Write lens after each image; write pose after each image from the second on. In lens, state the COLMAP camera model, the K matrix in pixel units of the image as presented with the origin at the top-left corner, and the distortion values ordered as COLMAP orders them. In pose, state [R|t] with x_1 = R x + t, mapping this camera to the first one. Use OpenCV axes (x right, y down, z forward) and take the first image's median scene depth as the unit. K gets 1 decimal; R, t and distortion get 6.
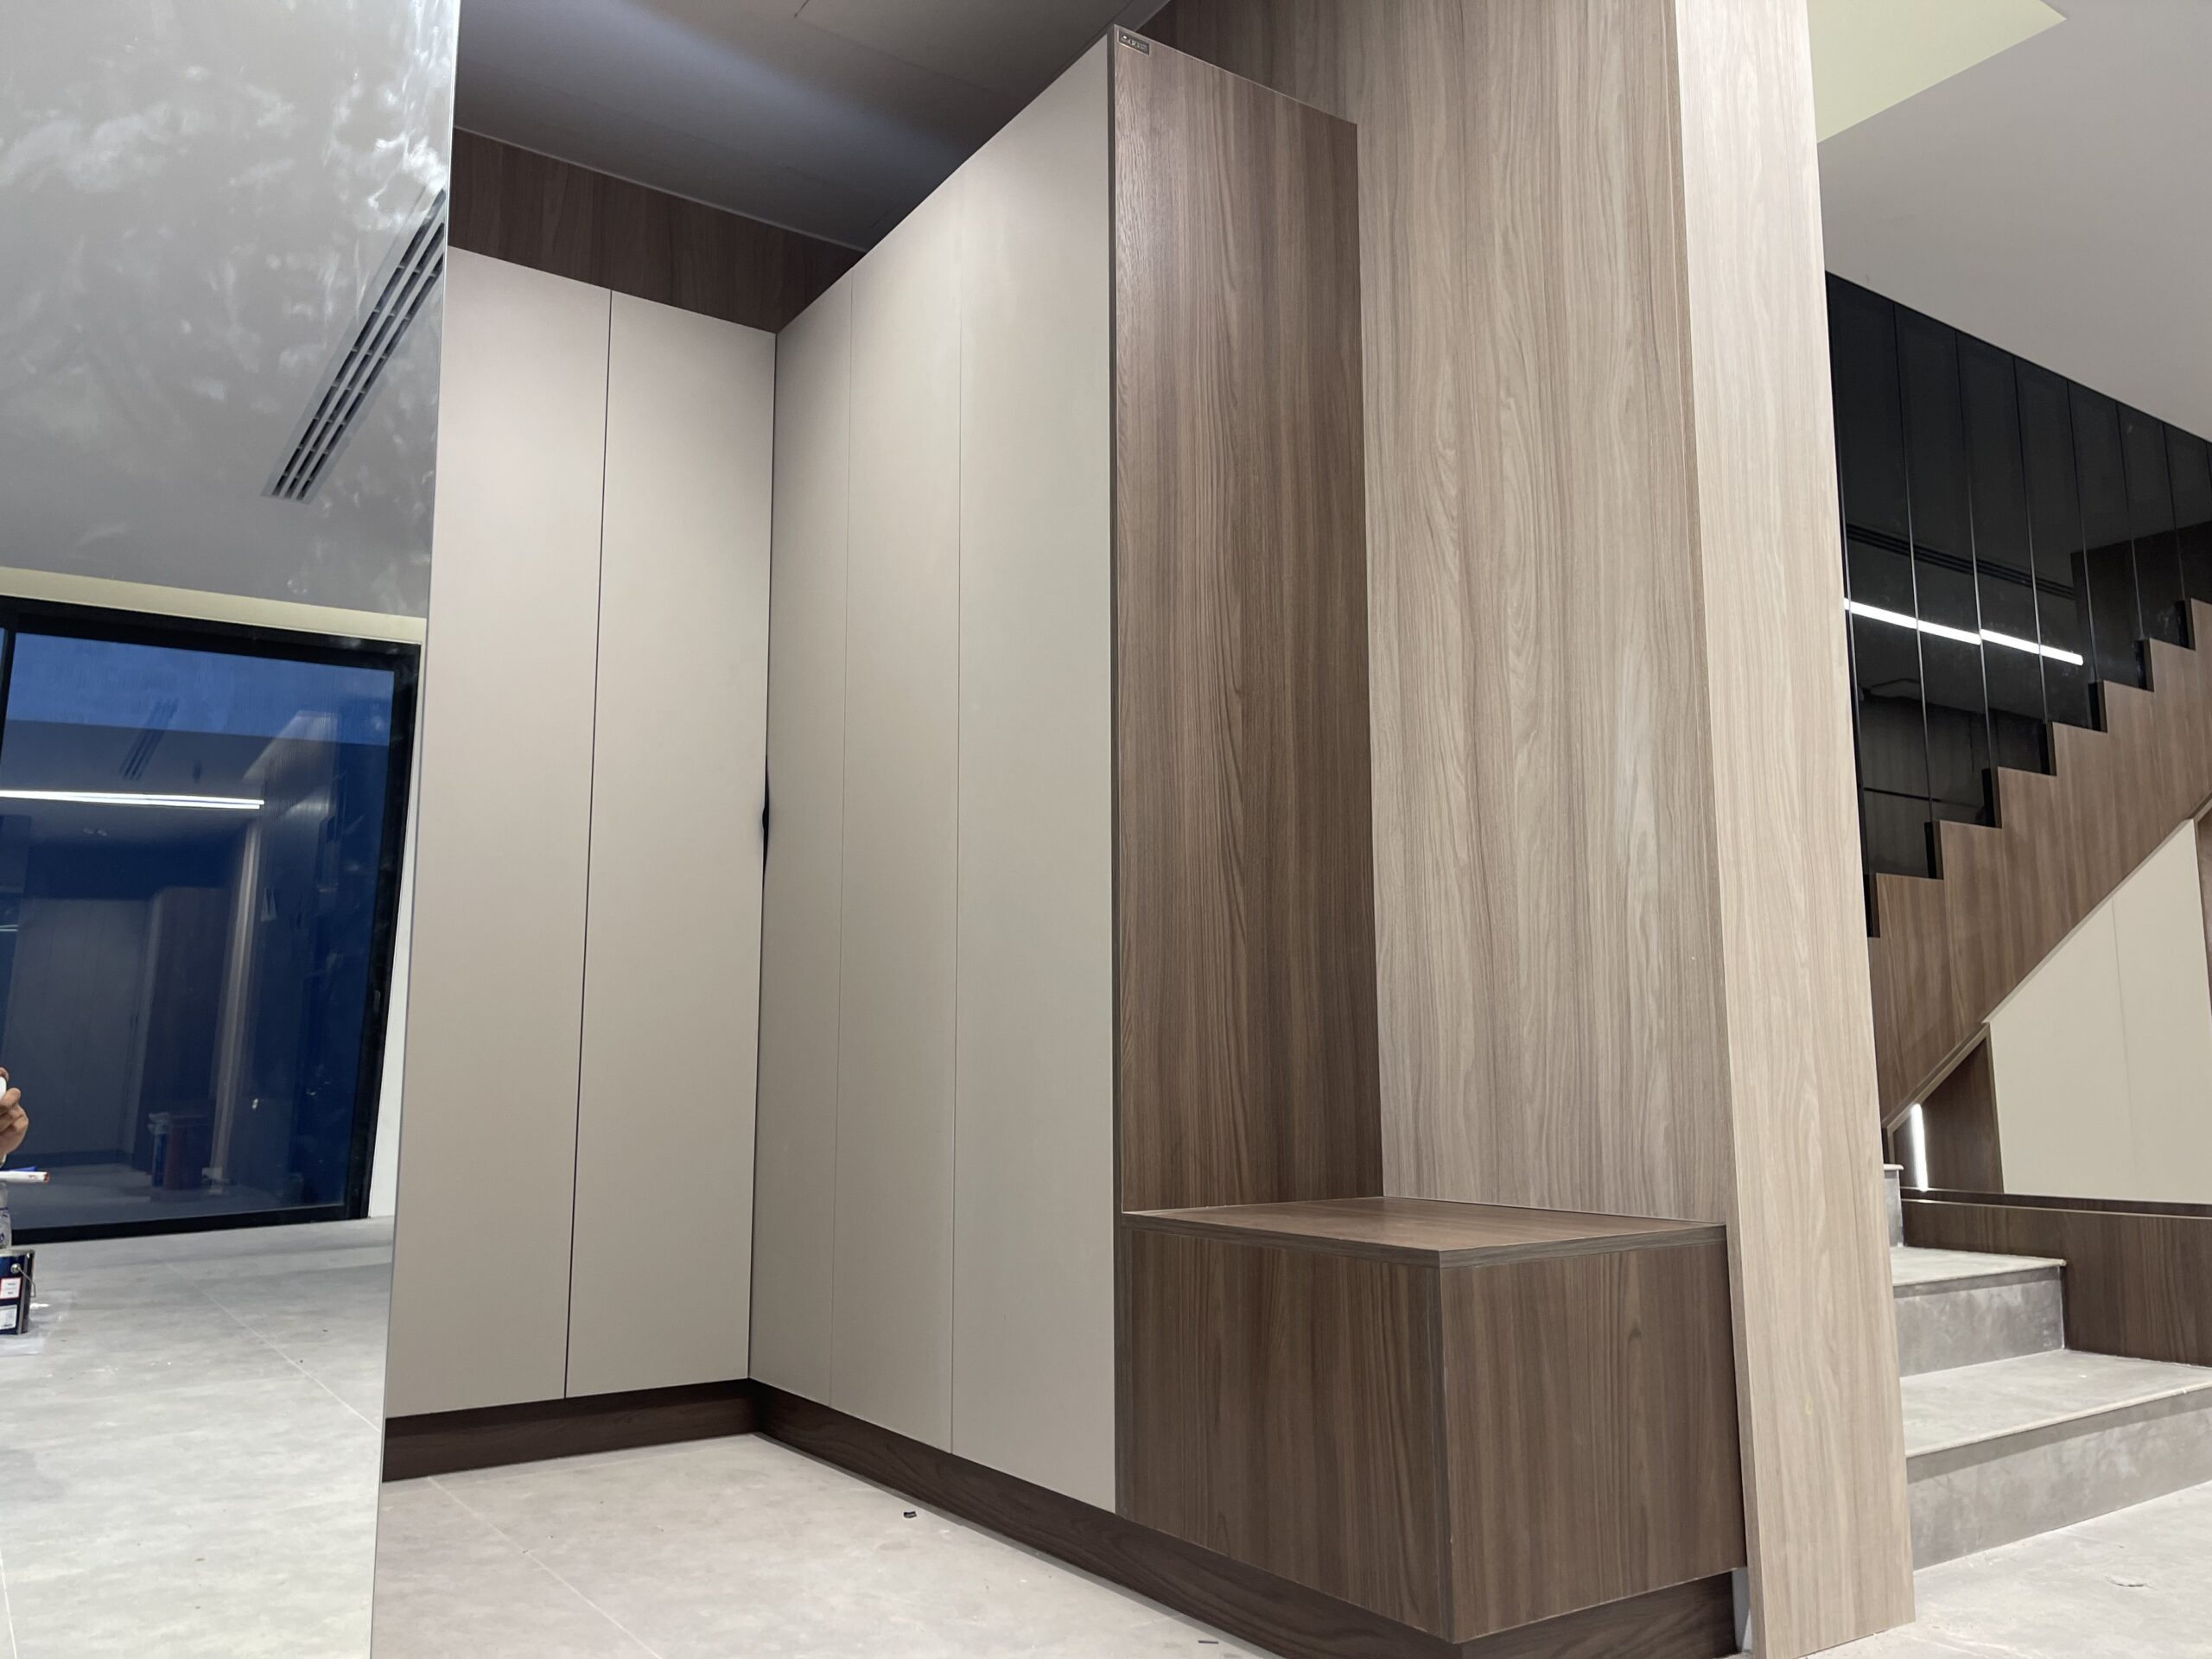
lens RADIAL K [[1686.0, 0, 1101.5], [0, 1686.0, 854.8], [0, 0, 1]] dist [0.079021, -0.093452]
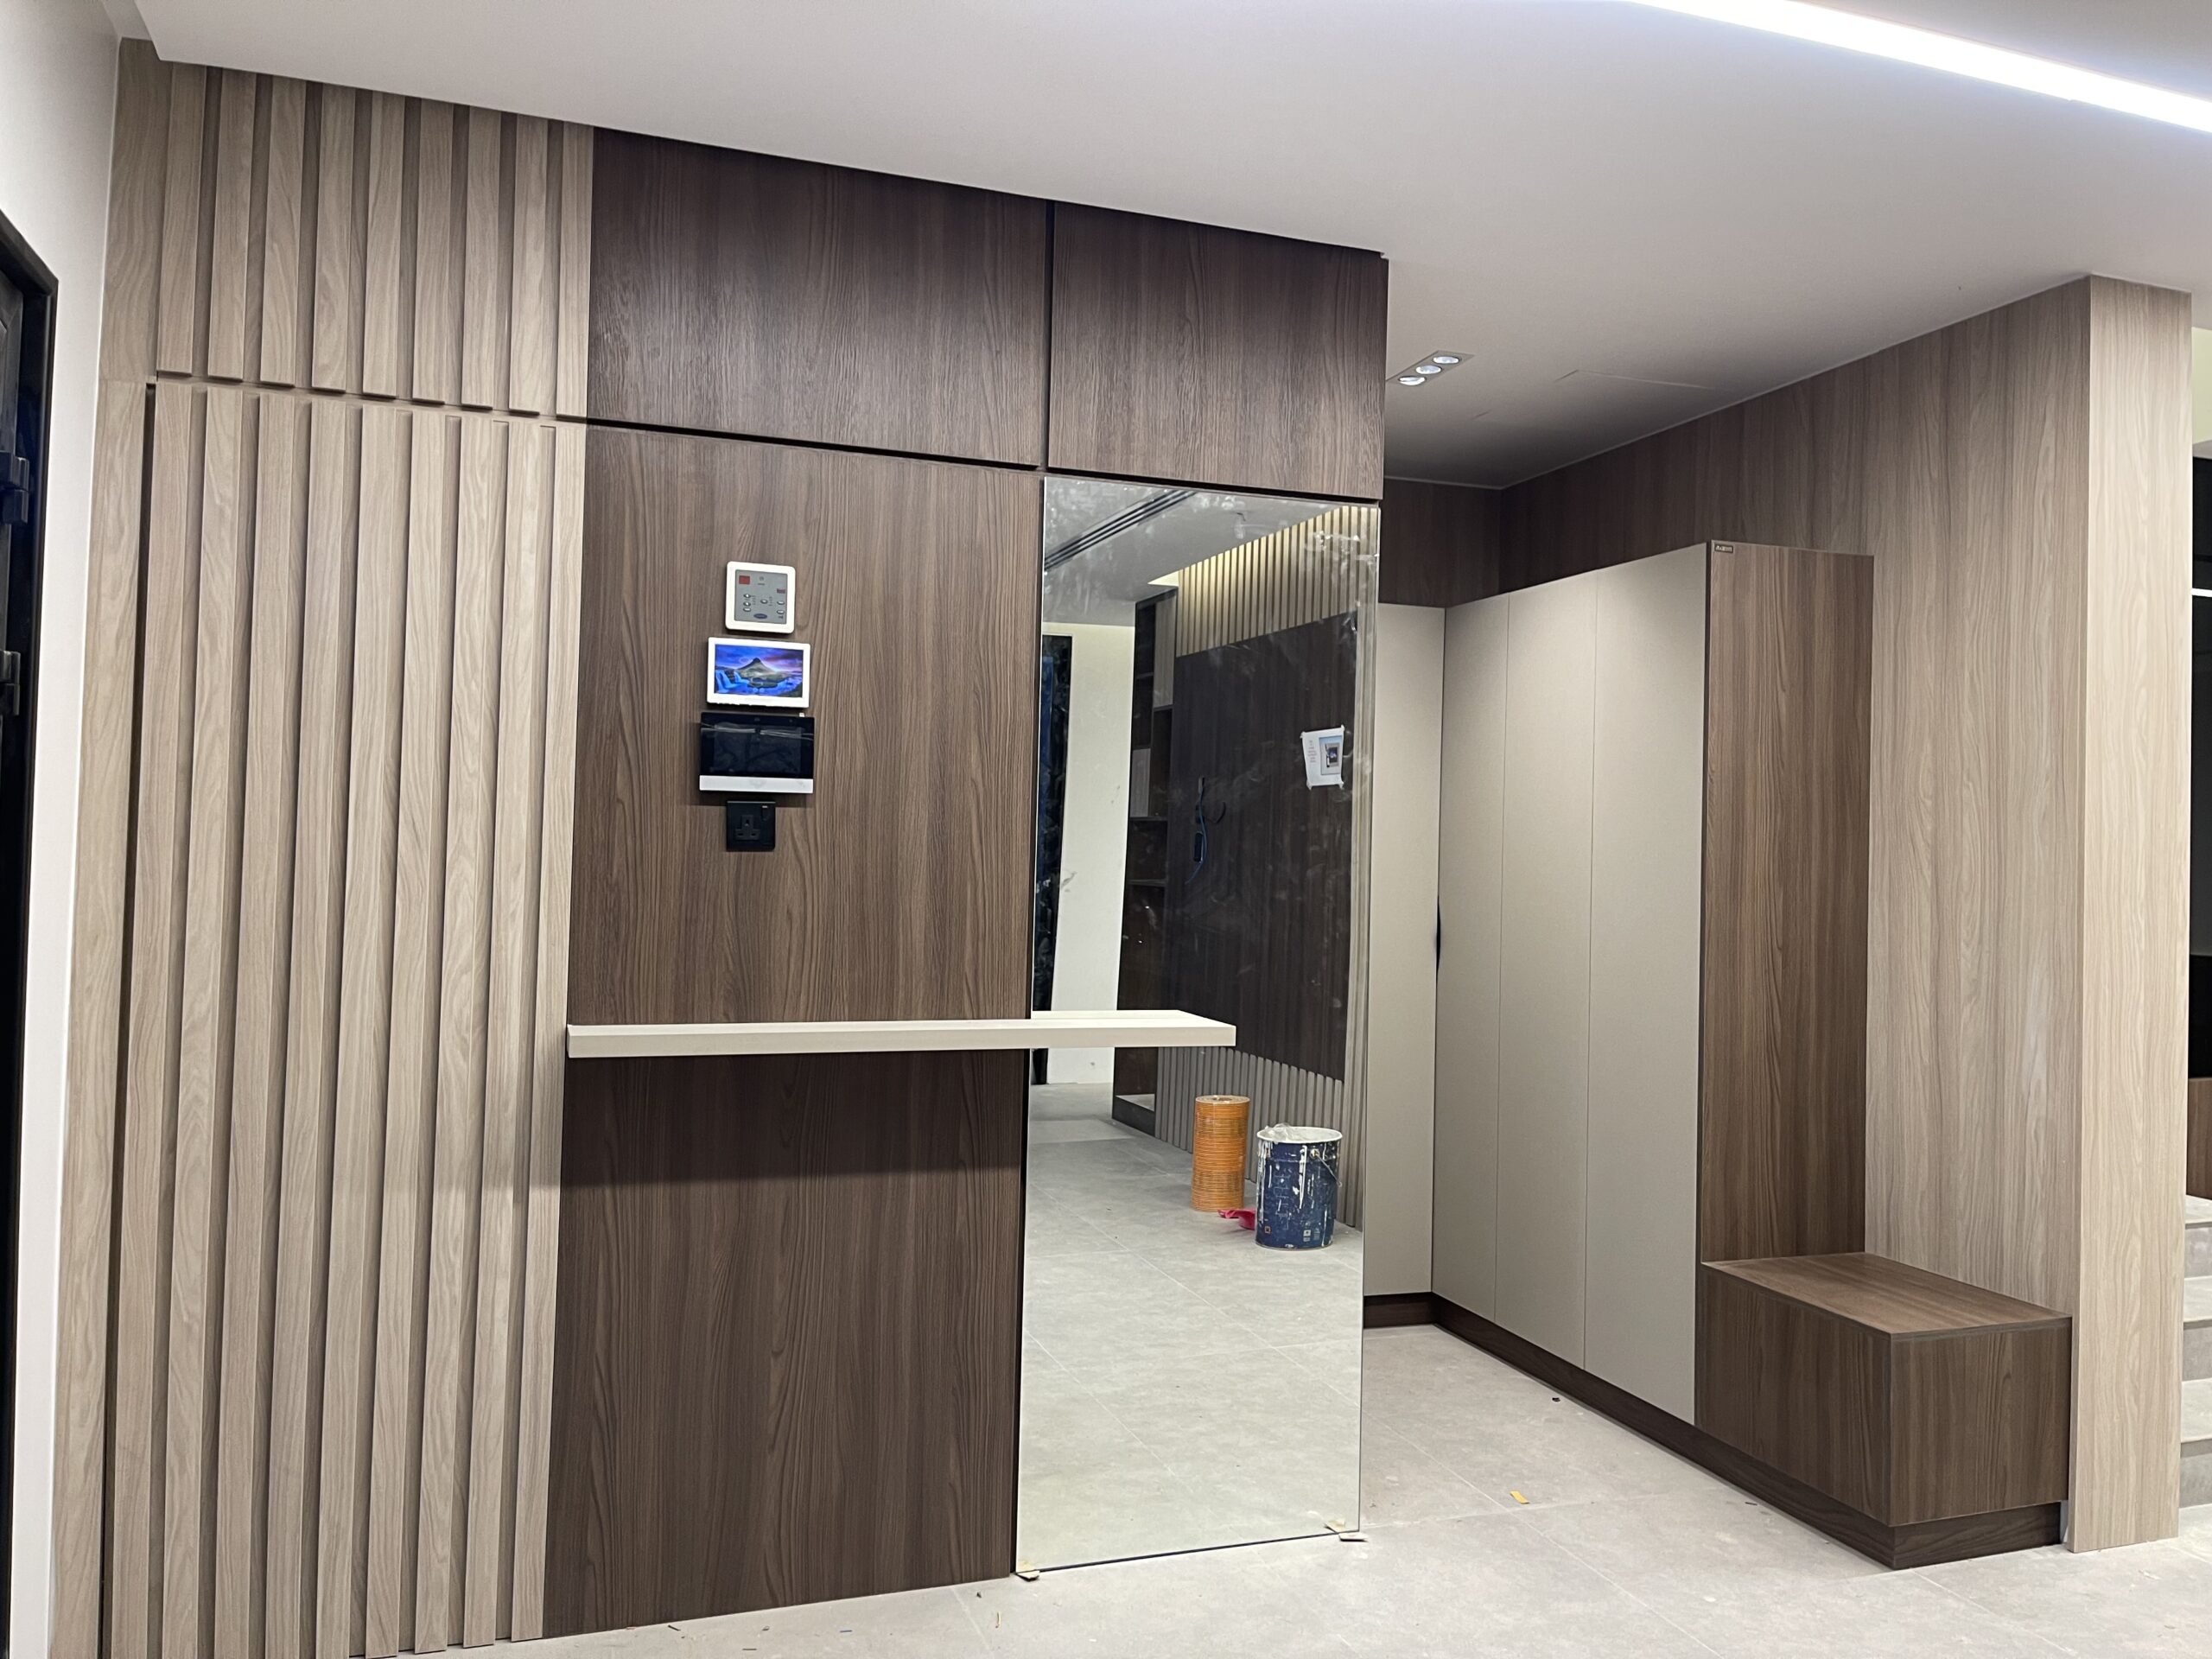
lens RADIAL K [[1705.7, 0, 1104.0], [0, 1705.7, 818.9], [0, 0, 1]] dist [0.085237, -0.112716]
pose [[0.965579, 0.021419, -0.259225, -0.125417], [0.008722, 0.993377, 0.114568, -0.434982], [0.259962, -0.112886, 0.958998, -0.788075]]
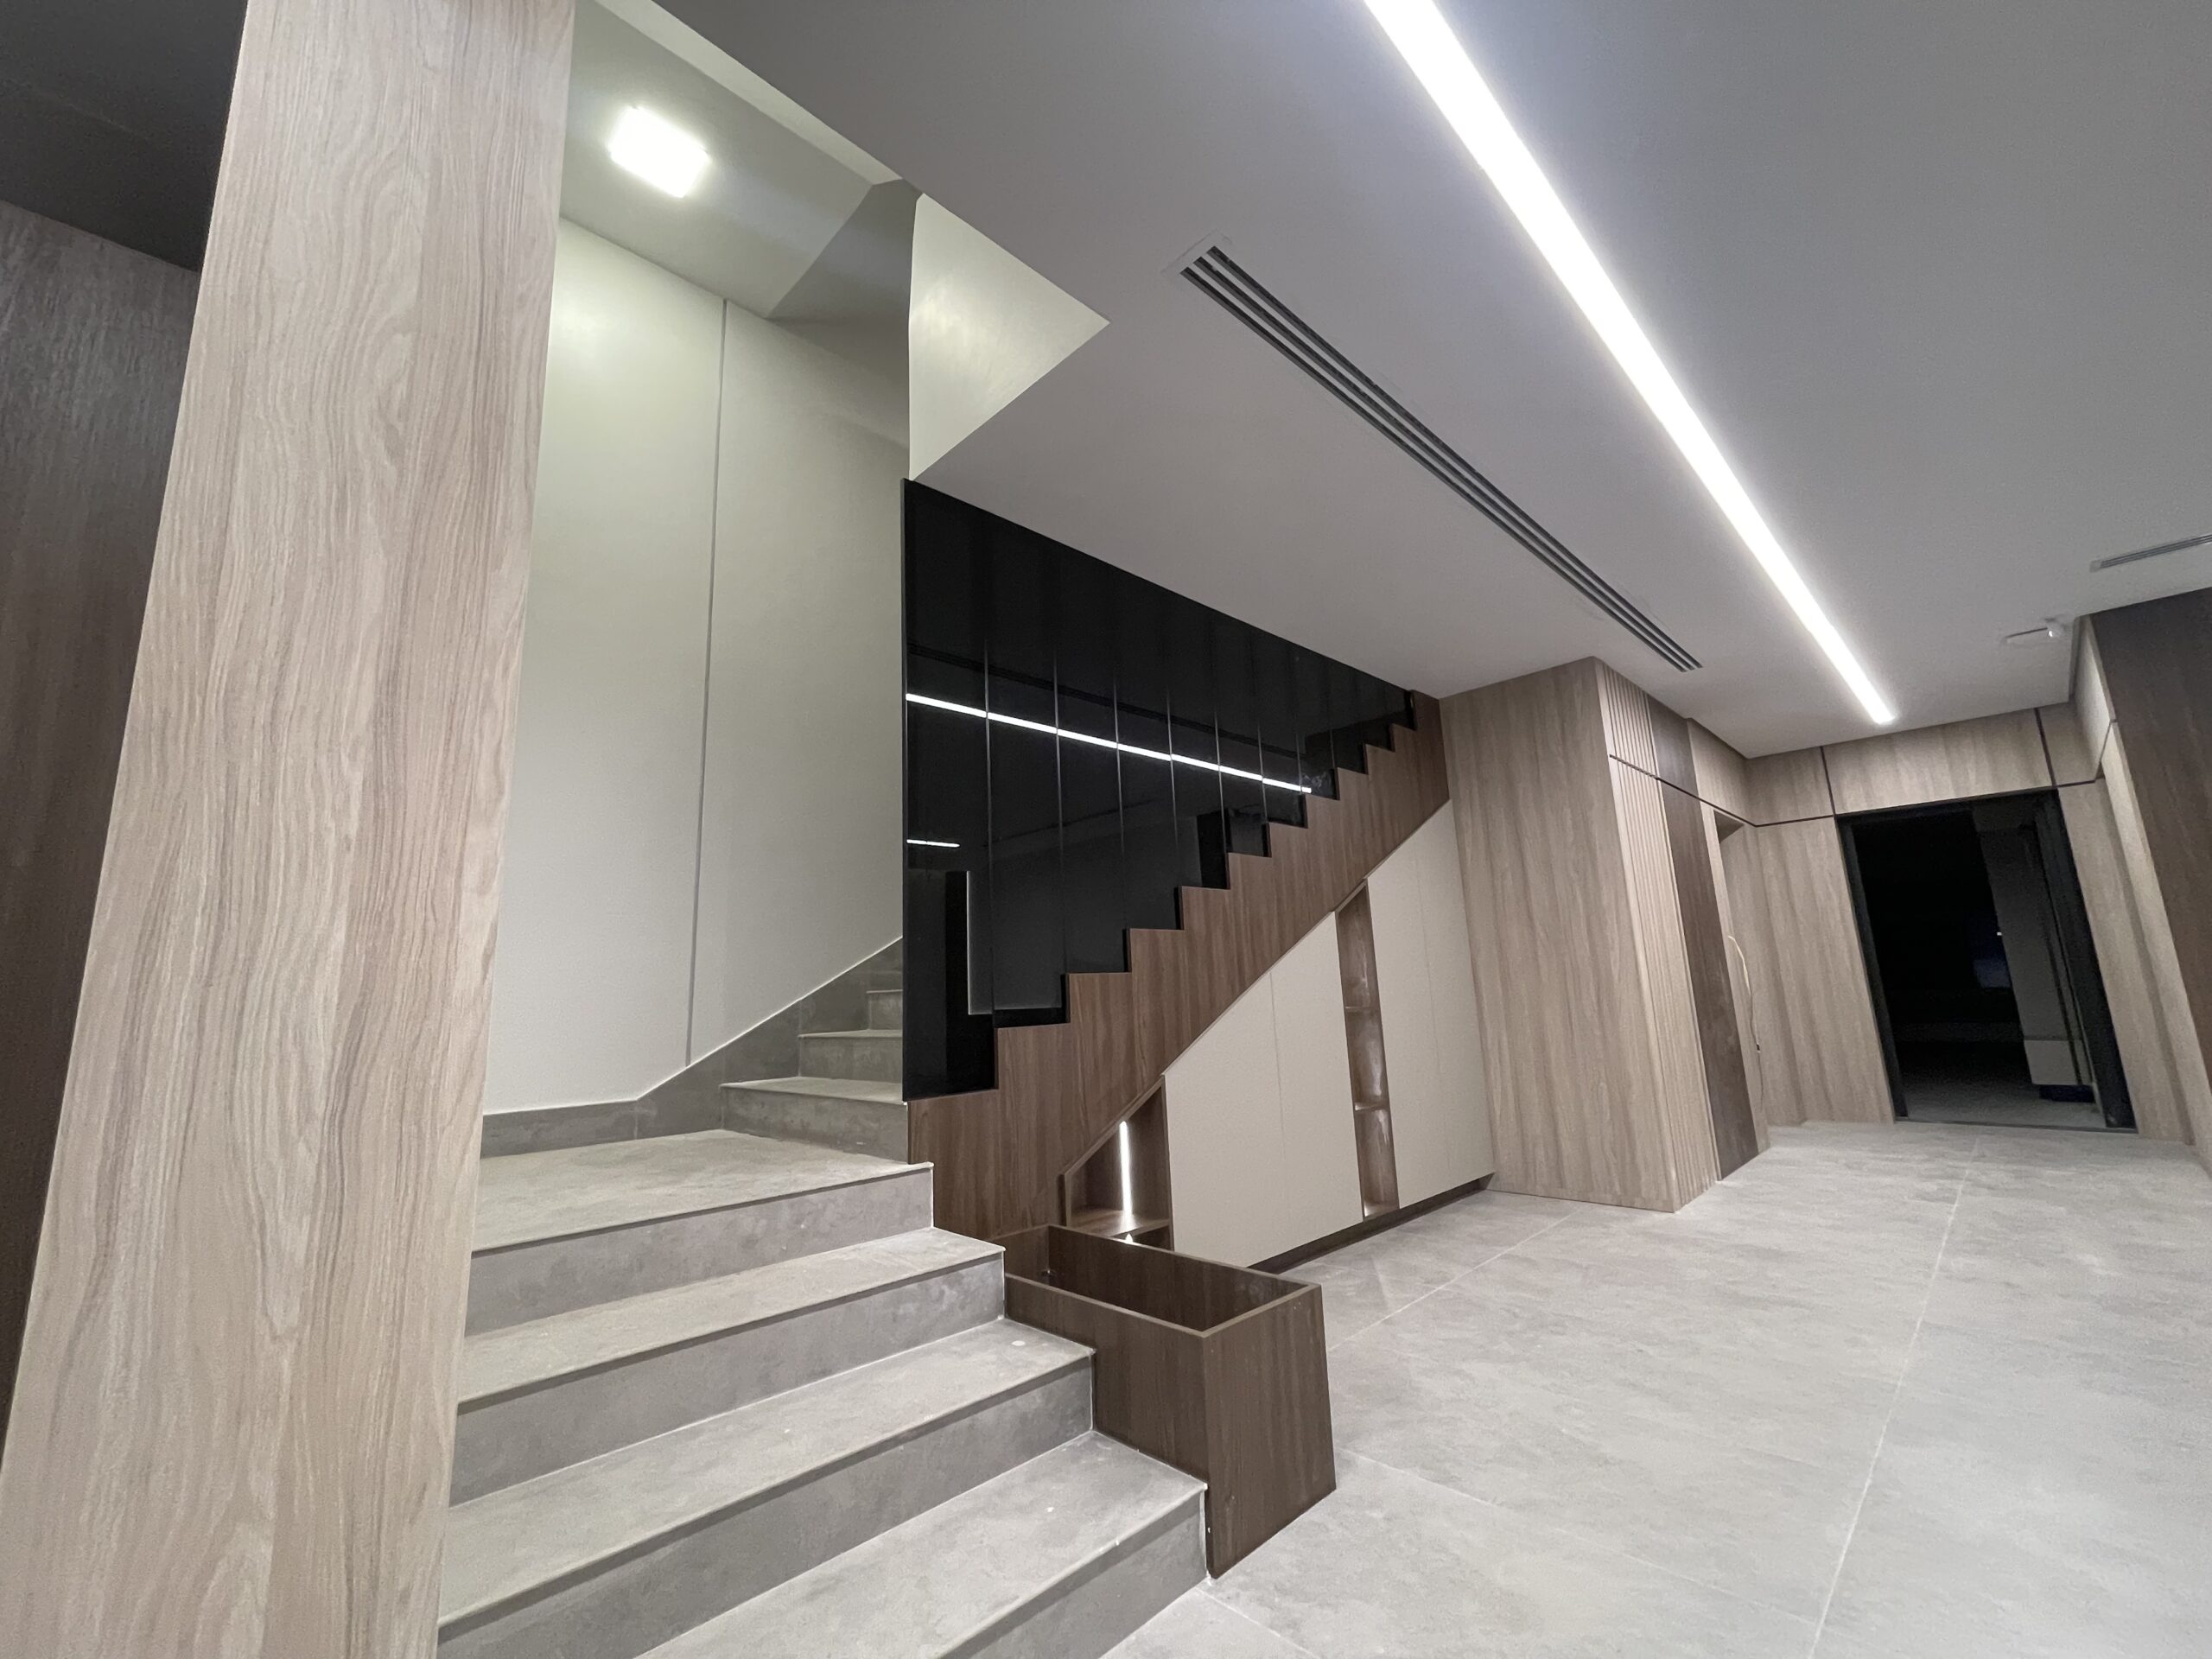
lens RADIAL K [[895.5, 0, 1106.0], [0, 895.5, 829.5], [0, 0, 1]] dist [-0.013058, -0.000396]
pose [[0.983926, -0.000003, 0.178577, 0.617923], [0.009866, 0.998474, -0.054343, -0.111337], [-0.178304, 0.055231, 0.982424, 0.513158]]
